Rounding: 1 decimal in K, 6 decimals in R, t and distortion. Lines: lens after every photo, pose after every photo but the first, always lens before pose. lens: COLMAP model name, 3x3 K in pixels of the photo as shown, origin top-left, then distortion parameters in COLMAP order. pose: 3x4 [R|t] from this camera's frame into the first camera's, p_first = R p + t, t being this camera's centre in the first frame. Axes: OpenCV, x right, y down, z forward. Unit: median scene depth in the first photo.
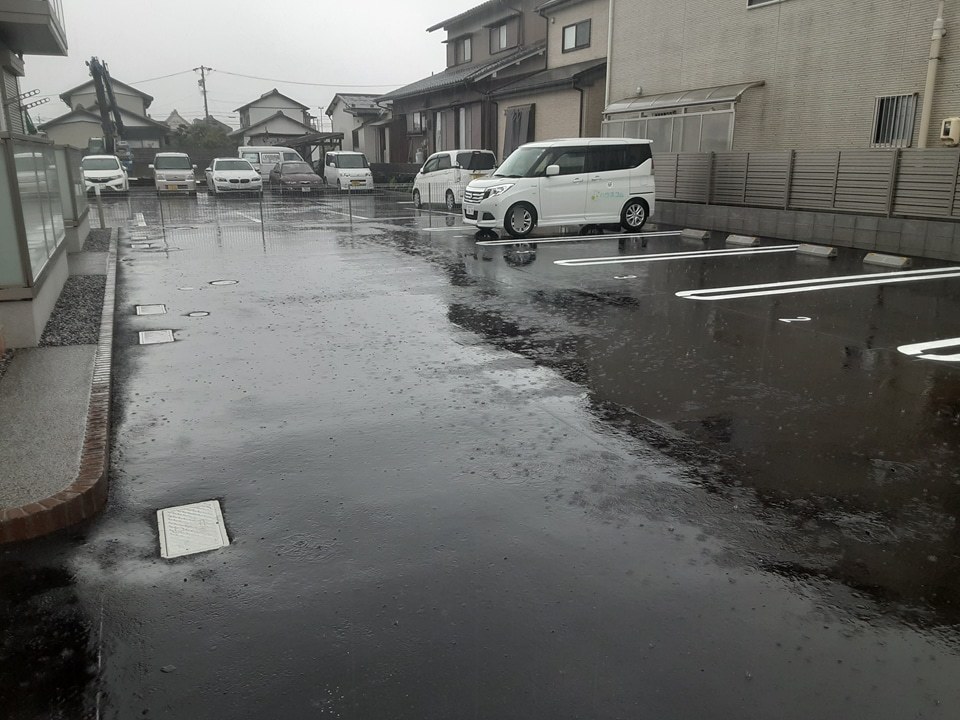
lens RADIAL K [[768.3, 0, 457.9], [0, 768.3, 362.8], [0, 0, 1]] dist [0.101104, -0.147282]
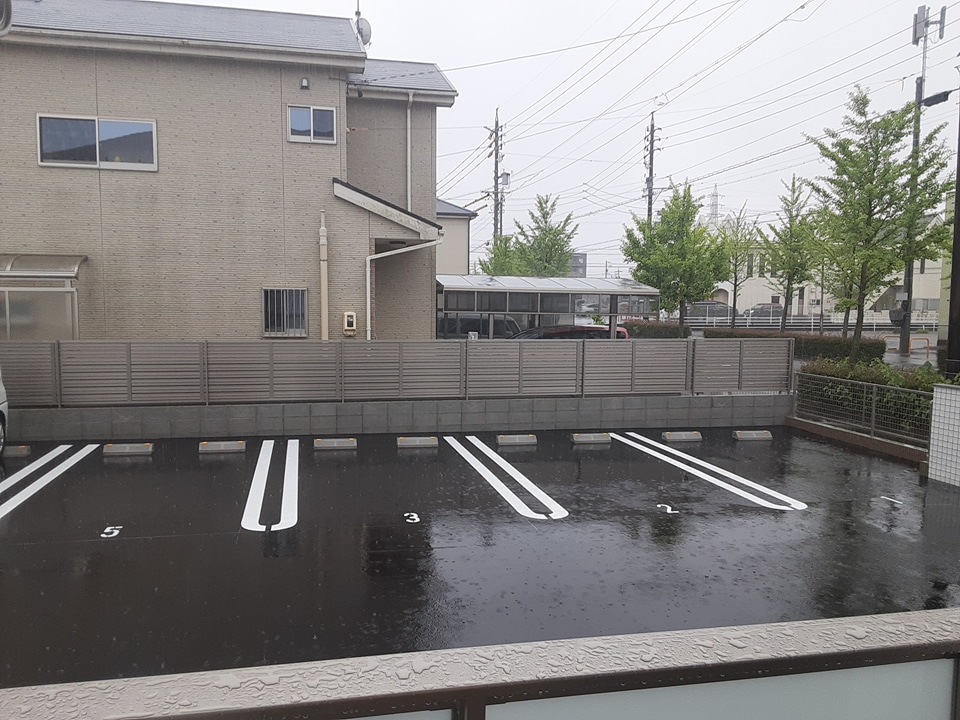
lens RADIAL K [[768.3, 0, 471.7], [0, 768.3, 360.7], [0, 0, 1]] dist [0.101104, -0.147282]
pose [[0.165798, -0.068189, 0.983799, -0.237655], [0.242681, 0.969749, 0.026316, -0.117653], [-0.955833, 0.234386, 0.177331, 0.327598]]
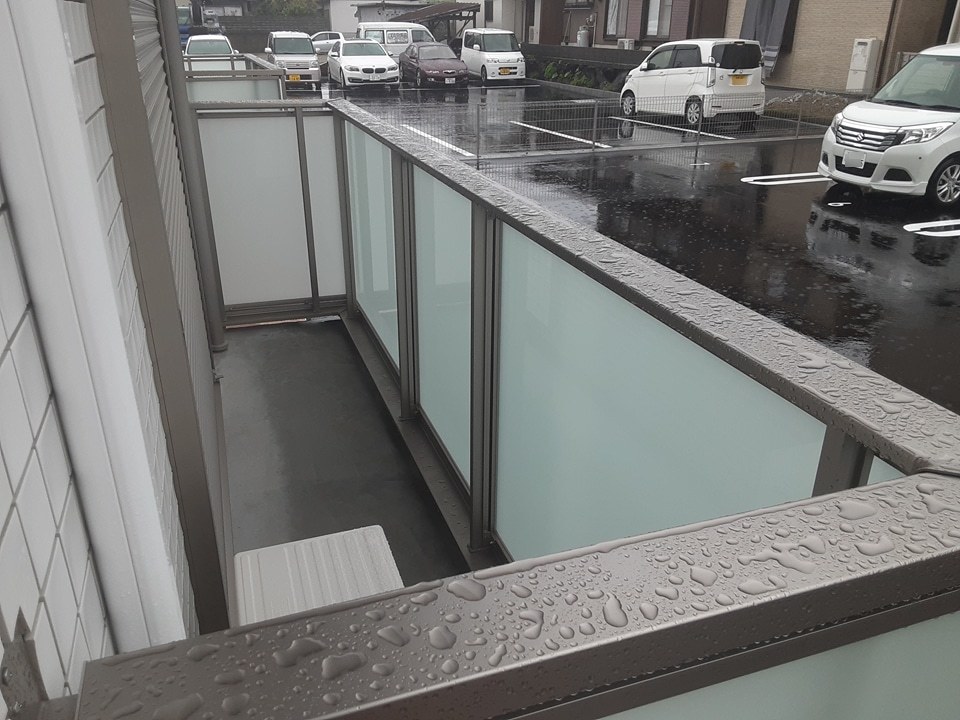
lens RADIAL K [[768.3, 0, 464.2], [0, 768.3, 371.8], [0, 0, 1]] dist [0.101104, -0.147282]
pose [[0.996662, 0.039596, -0.071397, -0.161665], [-0.027514, 0.986260, 0.162896, -0.080090], [0.076866, -0.160388, 0.984057, 0.210847]]
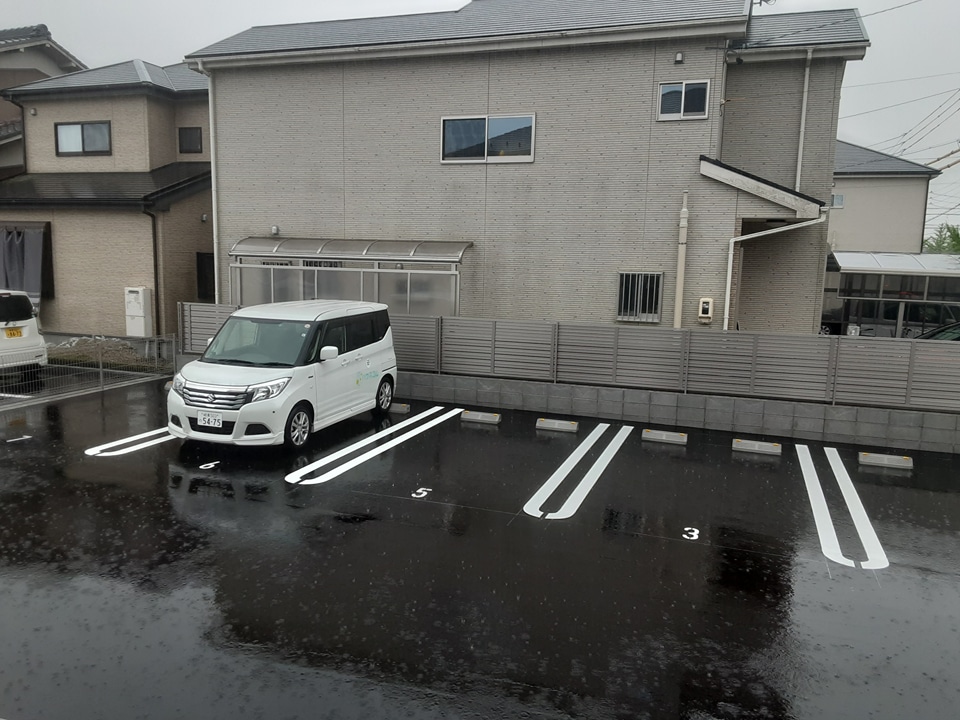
lens RADIAL K [[768.3, 0, 476.8], [0, 768.3, 365.5], [0, 0, 1]] dist [0.101104, -0.147282]
pose [[0.664514, -0.079627, 0.743021, -0.200638], [0.163784, 0.985650, -0.040851, -0.117397], [-0.729106, 0.148841, 0.668020, 0.267534]]
